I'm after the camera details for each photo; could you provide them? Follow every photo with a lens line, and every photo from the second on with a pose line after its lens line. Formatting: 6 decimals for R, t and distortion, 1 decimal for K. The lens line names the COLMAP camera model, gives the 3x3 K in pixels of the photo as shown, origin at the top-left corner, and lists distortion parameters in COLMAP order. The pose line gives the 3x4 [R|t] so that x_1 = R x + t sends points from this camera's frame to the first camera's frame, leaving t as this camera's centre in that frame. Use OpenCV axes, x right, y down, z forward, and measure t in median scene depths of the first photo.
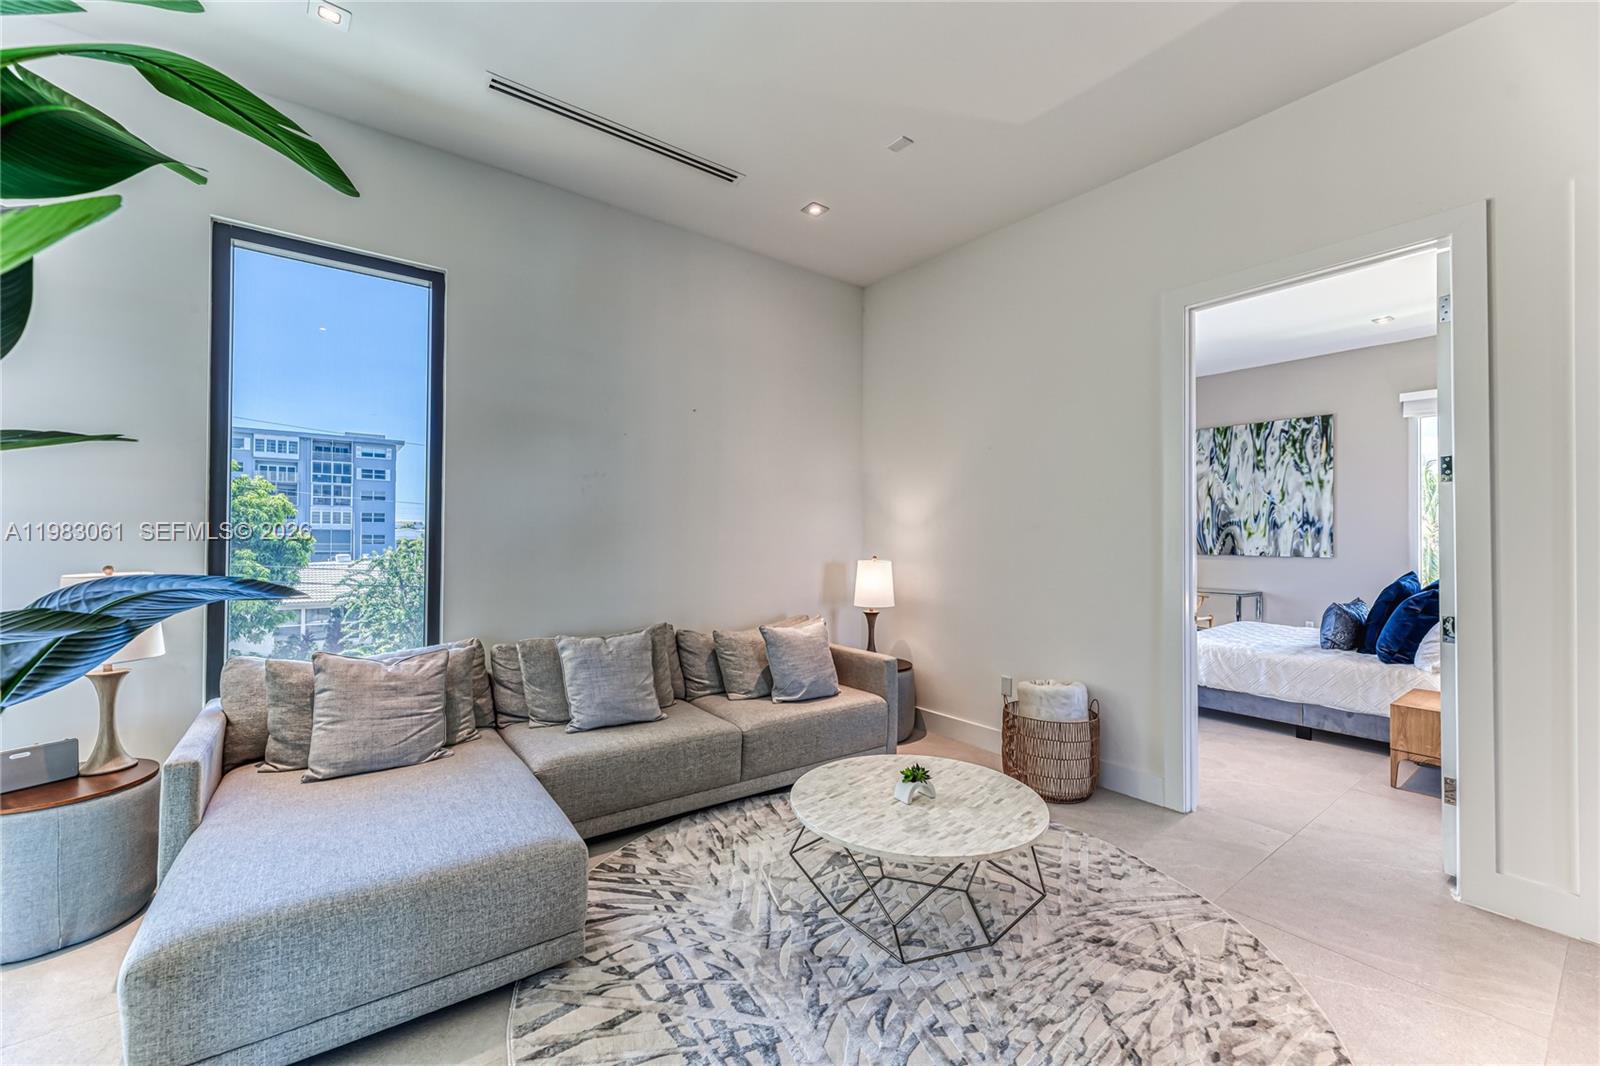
lens RADIAL K [[647.3, 0, 797.6], [0, 647.3, 533.3], [0, 0, 1]] dist [0.008535, 0.000090]
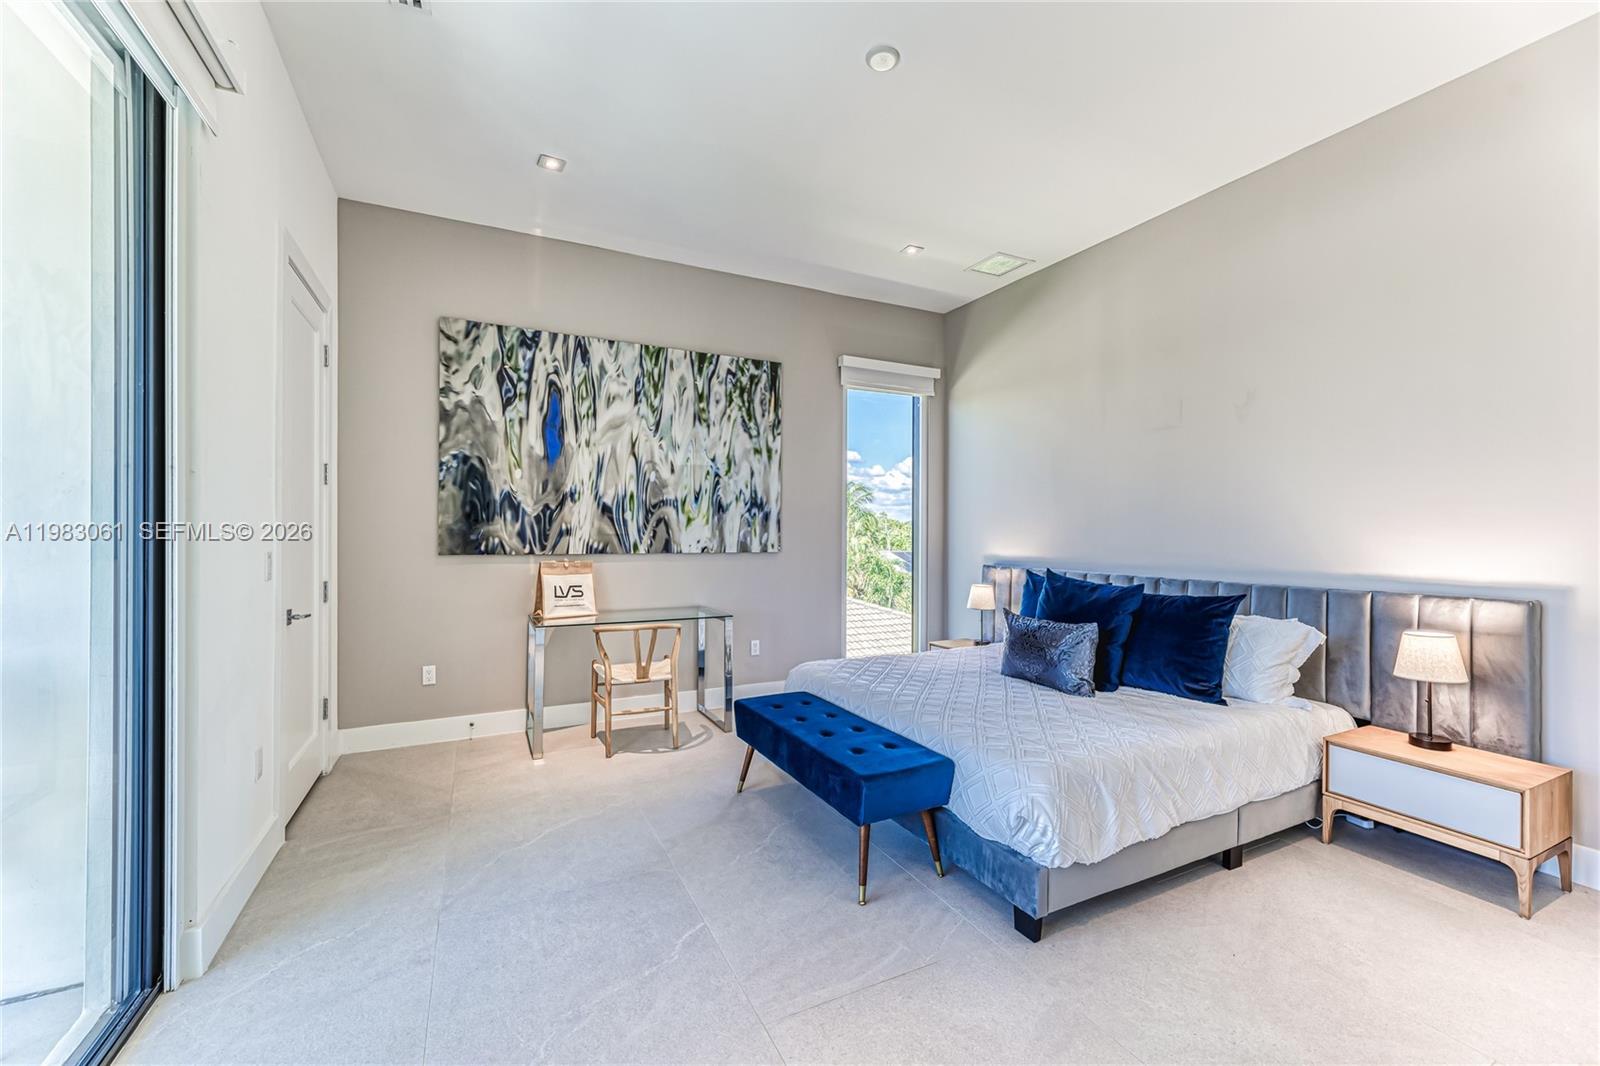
lens RADIAL K [[647.3, 0, 797.8], [0, 647.3, 529.9], [0, 0, 1]] dist [0.008535, 0.000090]
pose [[0.187325, -0.002423, 0.982295, 0.079655], [-0.007995, 0.999960, 0.003992, 0.007913], [-0.982265, -0.008601, 0.187298, 0.795331]]
